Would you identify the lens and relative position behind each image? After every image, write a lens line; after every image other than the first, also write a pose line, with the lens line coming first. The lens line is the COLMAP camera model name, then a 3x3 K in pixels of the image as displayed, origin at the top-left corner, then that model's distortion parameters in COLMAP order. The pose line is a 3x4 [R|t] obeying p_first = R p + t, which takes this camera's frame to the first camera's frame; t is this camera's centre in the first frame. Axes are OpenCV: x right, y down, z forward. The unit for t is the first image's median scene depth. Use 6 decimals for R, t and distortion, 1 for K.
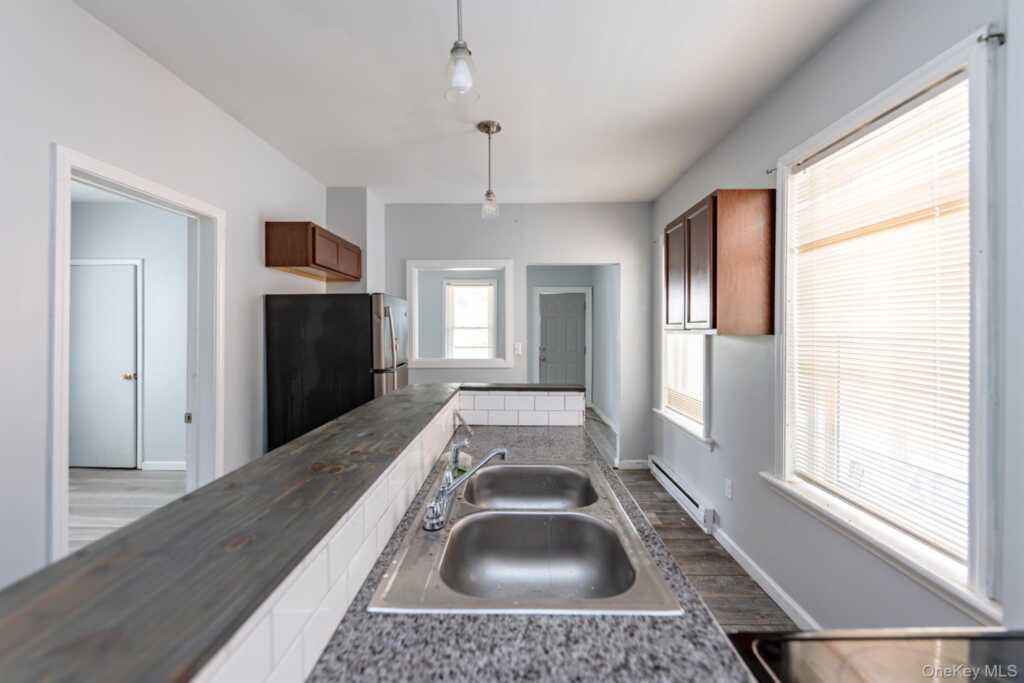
lens RADIAL K [[414.3, 0, 511.1], [0, 414.3, 334.3], [0, 0, 1]] dist [0.011787, -0.002702]
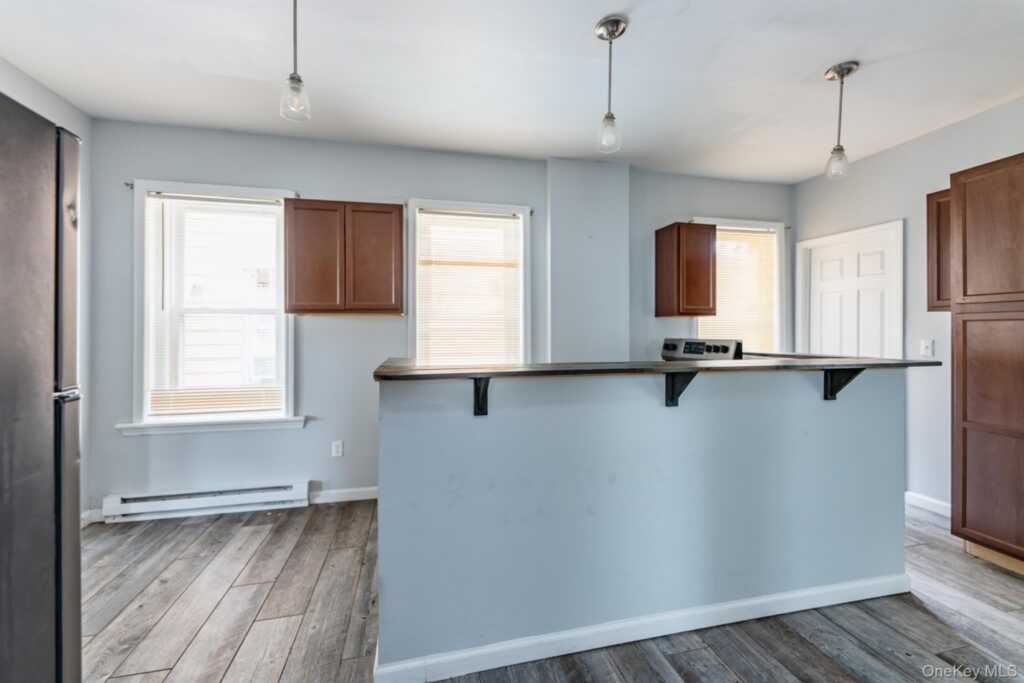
lens RADIAL K [[414.3, 0, 509.0], [0, 414.3, 339.7], [0, 0, 1]] dist [0.011787, -0.002702]
pose [[-0.223836, 0.004781, 0.974615, -0.664113], [0.022018, 0.999758, 0.000152, 0.072469], [-0.974378, 0.021494, -0.223887, 0.732747]]
